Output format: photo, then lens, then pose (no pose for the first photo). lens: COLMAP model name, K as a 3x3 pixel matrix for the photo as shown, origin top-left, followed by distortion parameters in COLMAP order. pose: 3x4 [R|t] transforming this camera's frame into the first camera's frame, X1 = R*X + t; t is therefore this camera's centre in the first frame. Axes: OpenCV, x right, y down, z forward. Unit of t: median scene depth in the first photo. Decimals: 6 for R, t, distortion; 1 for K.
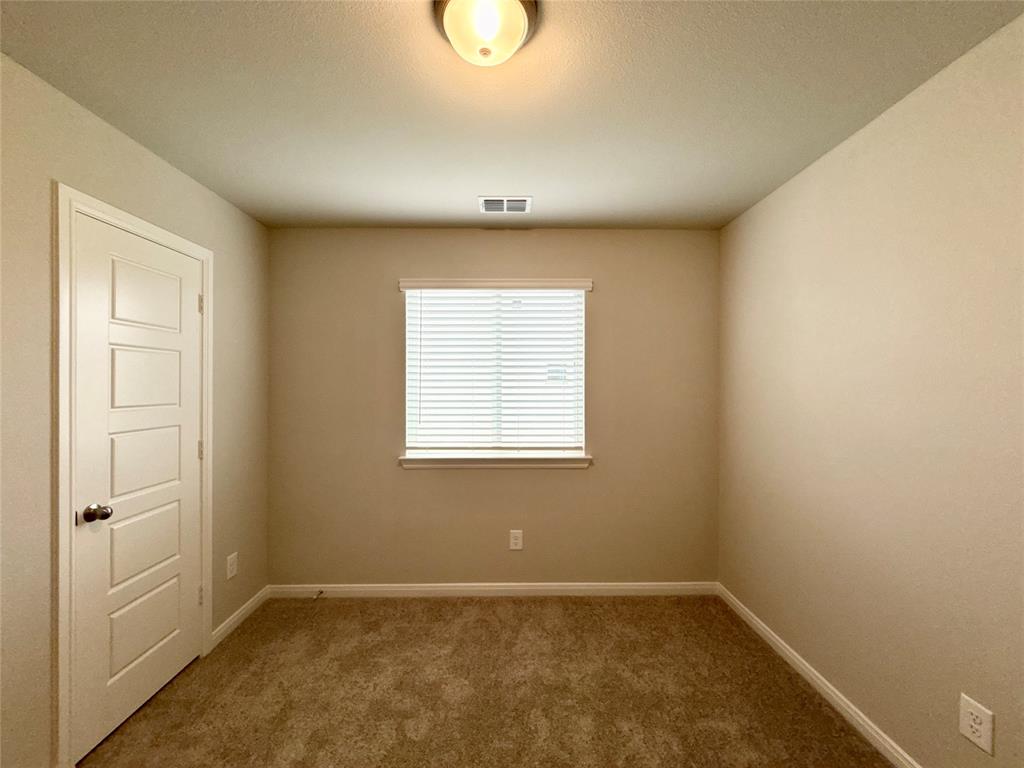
lens RADIAL K [[411.4, 0, 512.0], [0, 411.4, 384.0], [0, 0, 1]] dist [-0.001199, -0.000280]
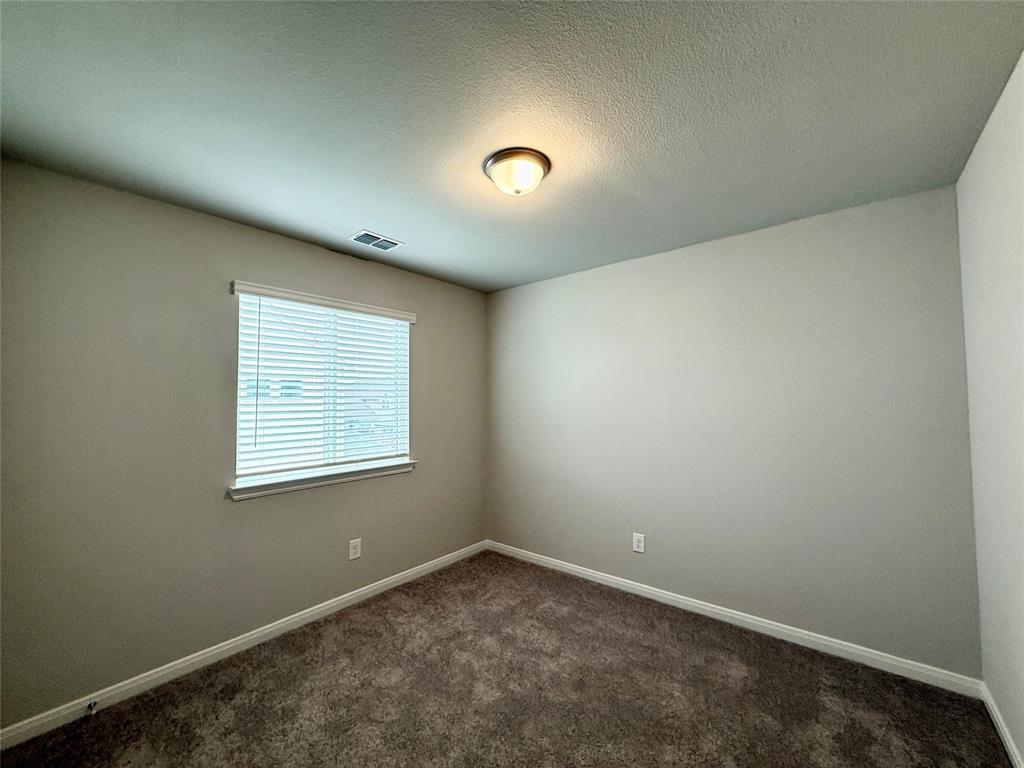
lens RADIAL K [[411.9, 0, 511.3], [0, 411.9, 384.1], [0, 0, 1]] dist [-0.000926, -0.000164]
pose [[0.645405, 0.024450, 0.763449, -0.775153], [0.006030, 0.999293, -0.037101, -0.001772], [-0.763817, 0.028549, 0.644802, 0.004974]]
